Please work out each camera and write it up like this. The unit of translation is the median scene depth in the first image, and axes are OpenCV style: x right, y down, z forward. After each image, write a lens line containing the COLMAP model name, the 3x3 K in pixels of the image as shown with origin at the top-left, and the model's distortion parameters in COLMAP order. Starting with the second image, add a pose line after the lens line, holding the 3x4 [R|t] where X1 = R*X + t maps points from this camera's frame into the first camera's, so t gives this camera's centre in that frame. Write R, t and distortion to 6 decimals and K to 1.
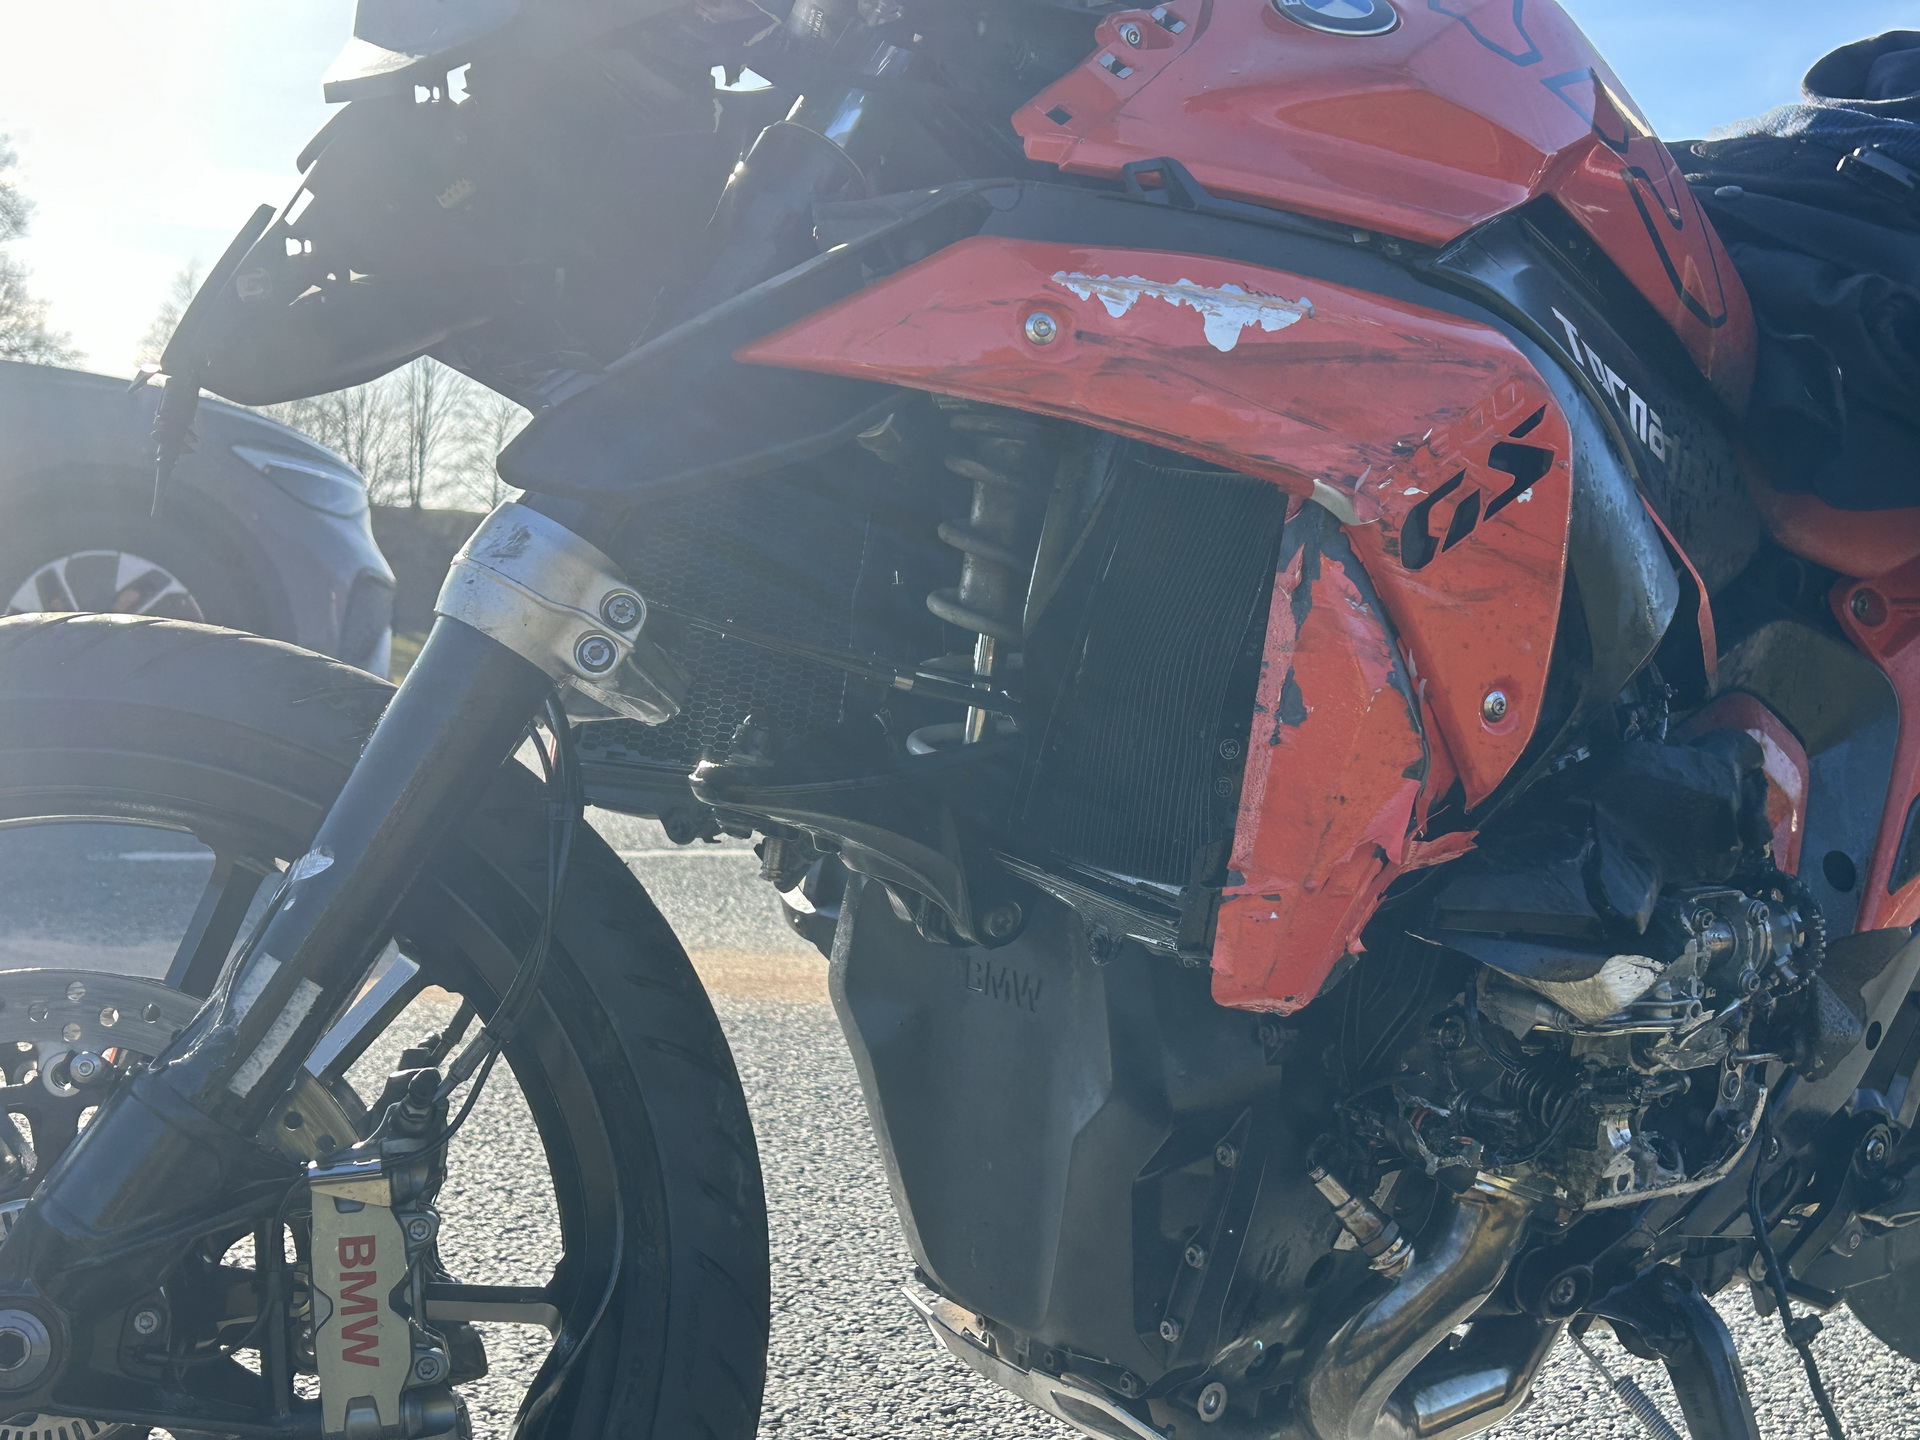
lens RADIAL K [[2369.4, 0, 955.4], [0, 2369.4, 737.4], [0, 0, 1]] dist [0.022724, 0.000000]
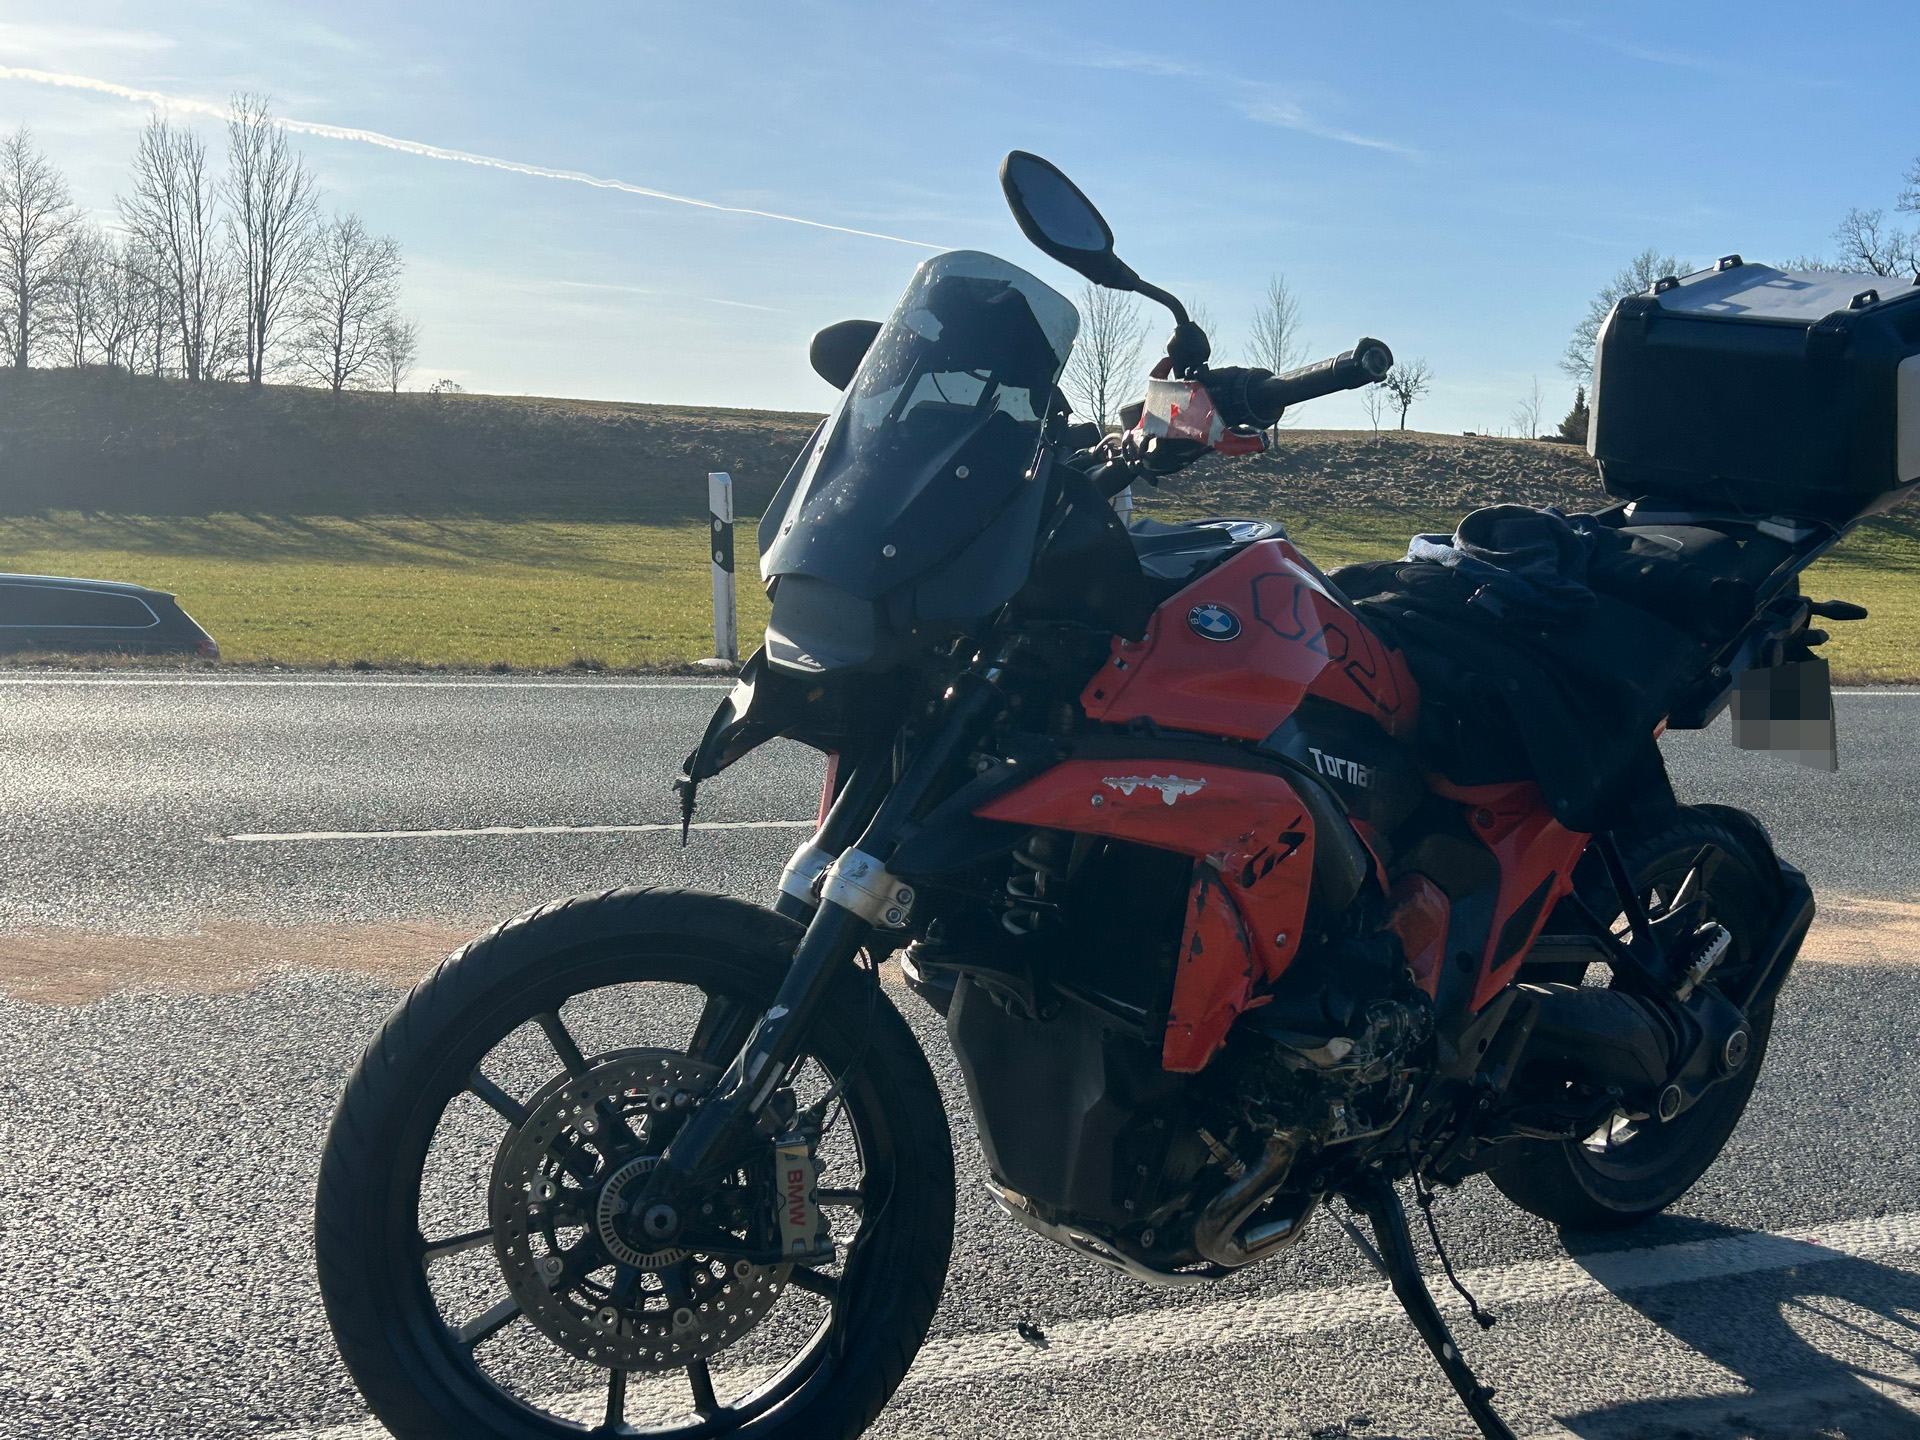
lens RADIAL K [[2369.4, 0, 961.2], [0, 2369.4, 707.1], [0, 0, 1]] dist [0.022724, 0.000000]
pose [[0.997528, -0.000608, 0.070271, -0.212462], [-0.002309, 0.999140, 0.041409, -0.284978], [-0.070235, -0.041469, 0.996668, -1.096672]]
